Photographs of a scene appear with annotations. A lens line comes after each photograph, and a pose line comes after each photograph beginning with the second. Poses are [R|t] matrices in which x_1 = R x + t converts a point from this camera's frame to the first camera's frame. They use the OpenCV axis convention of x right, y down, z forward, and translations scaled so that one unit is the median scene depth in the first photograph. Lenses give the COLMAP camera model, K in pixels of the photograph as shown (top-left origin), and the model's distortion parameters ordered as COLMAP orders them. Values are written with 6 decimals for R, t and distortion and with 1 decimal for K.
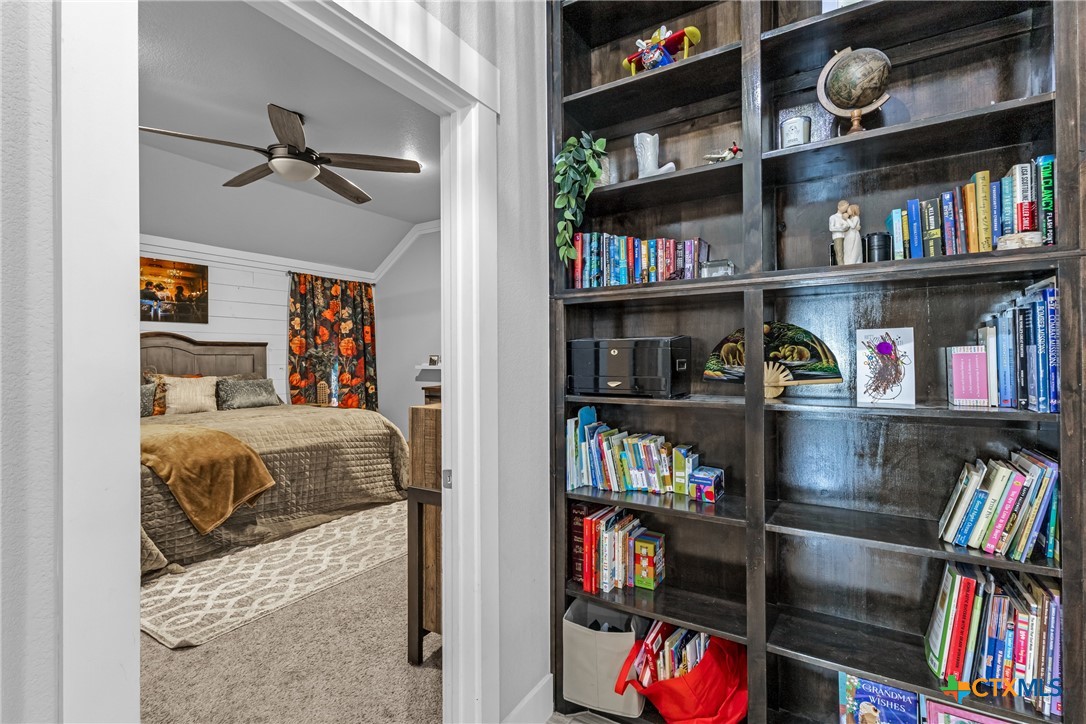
lens RADIAL K [[506.1, 0, 544.4], [0, 506.1, 358.8], [0, 0, 1]] dist [0.001334, 0.002149]
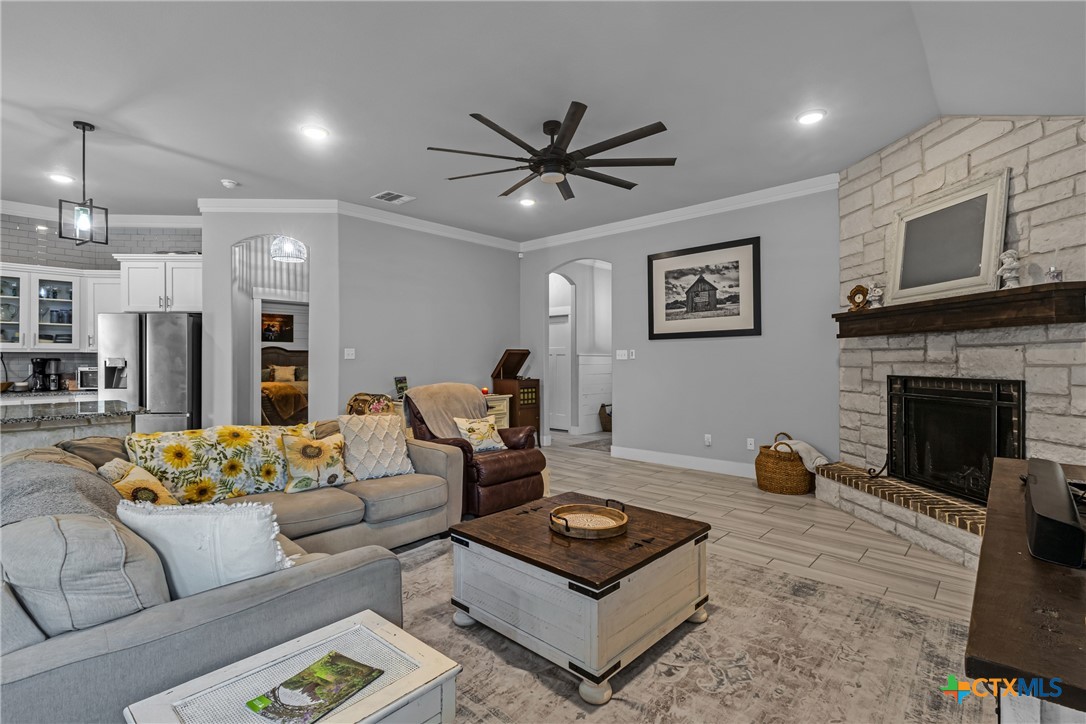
lens RADIAL K [[506.1, 0, 539.9], [0, 506.1, 358.8], [0, 0, 1]] dist [0.001334, 0.002149]
pose [[0.983275, 0.006023, -0.182029, 0.889273], [-0.006410, 0.999978, -0.001538, -0.001227], [0.182016, 0.002679, 0.983292, -1.083878]]
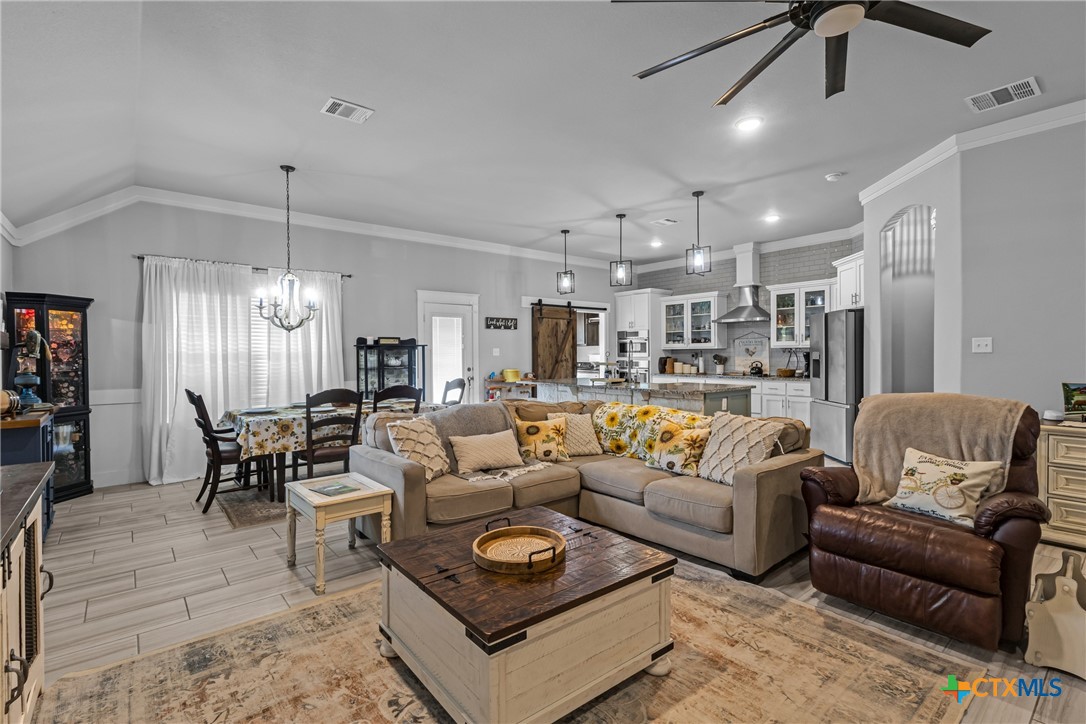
lens RADIAL K [[506.1, 0, 544.7], [0, 506.1, 359.3], [0, 0, 1]] dist [0.001334, 0.002149]
pose [[-0.309857, 0.018390, -0.950605, 1.266175], [0.007770, 0.999829, 0.016809, -0.007666], [0.950751, -0.002178, -0.309947, -0.380699]]
